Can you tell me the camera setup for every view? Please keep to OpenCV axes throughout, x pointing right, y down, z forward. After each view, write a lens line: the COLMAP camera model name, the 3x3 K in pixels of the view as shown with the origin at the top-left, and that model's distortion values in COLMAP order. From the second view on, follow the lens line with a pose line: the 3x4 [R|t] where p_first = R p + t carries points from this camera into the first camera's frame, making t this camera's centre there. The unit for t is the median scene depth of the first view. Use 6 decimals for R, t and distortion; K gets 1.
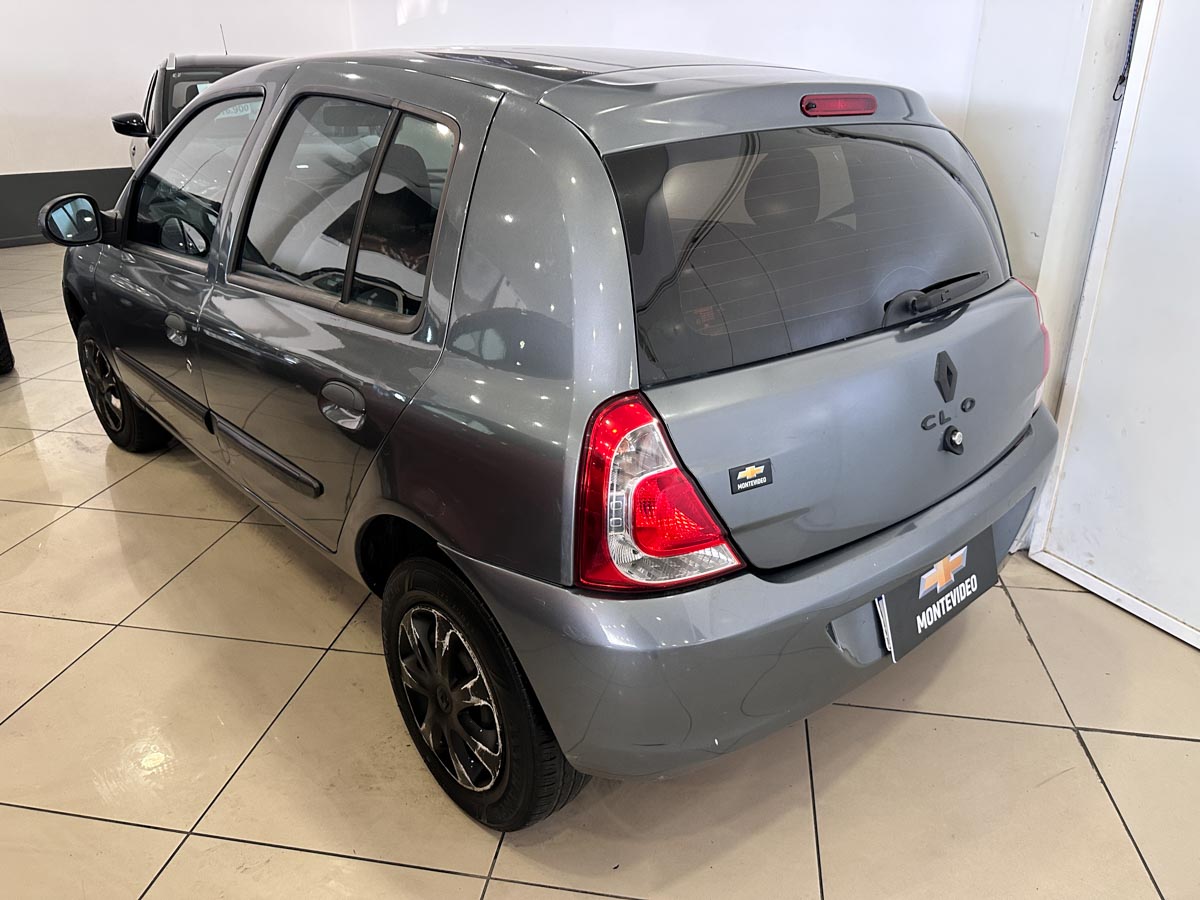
lens RADIAL K [[843.5, 0, 602.5], [0, 843.5, 441.2], [0, 0, 1]] dist [0.048773, -0.053173]
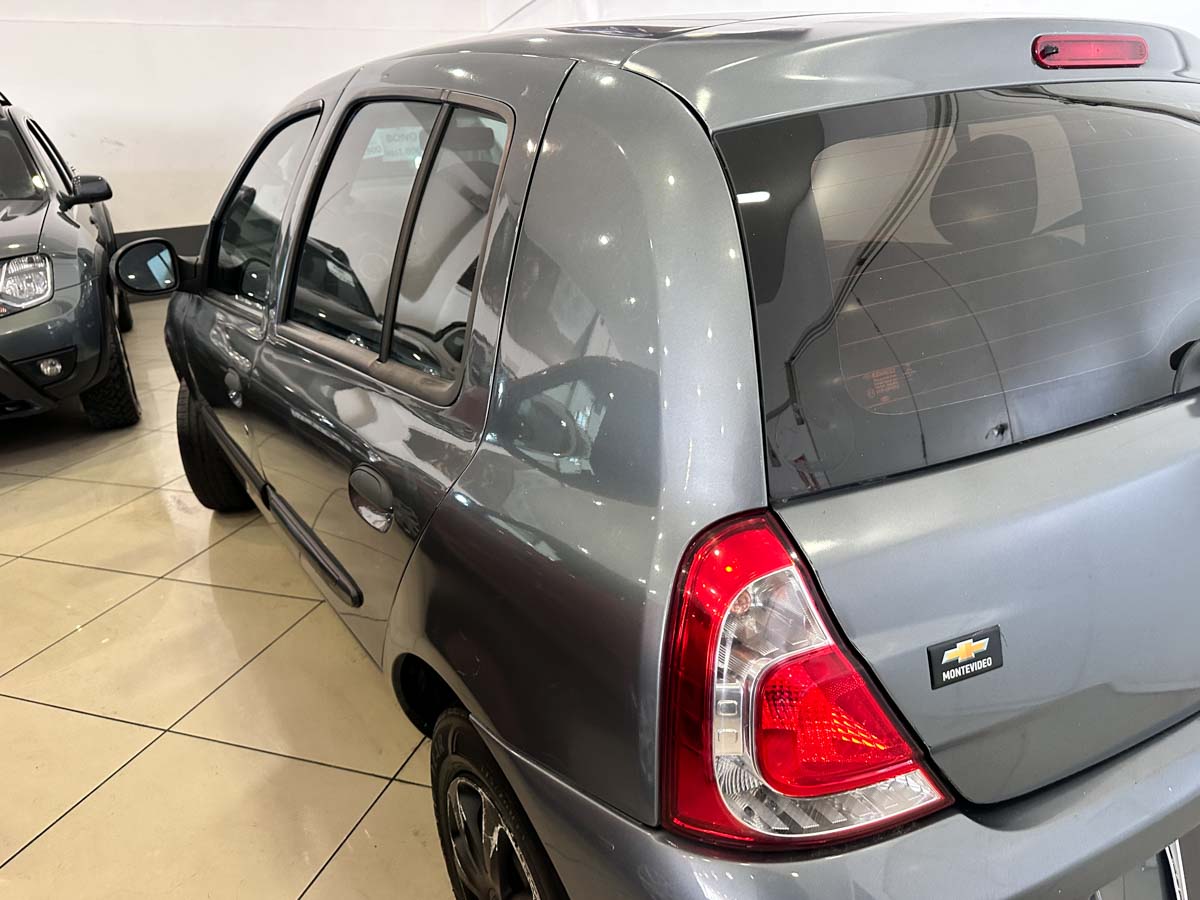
lens RADIAL K [[857.2, 0, 611.1], [0, 857.2, 450.4], [0, 0, 1]] dist [0.056763, -0.056681]
pose [[0.986608, 0.005277, -0.163025, 0.025492], [-0.011260, 0.999296, -0.035796, -0.061311], [0.162721, 0.037152, 0.985972, 0.295422]]
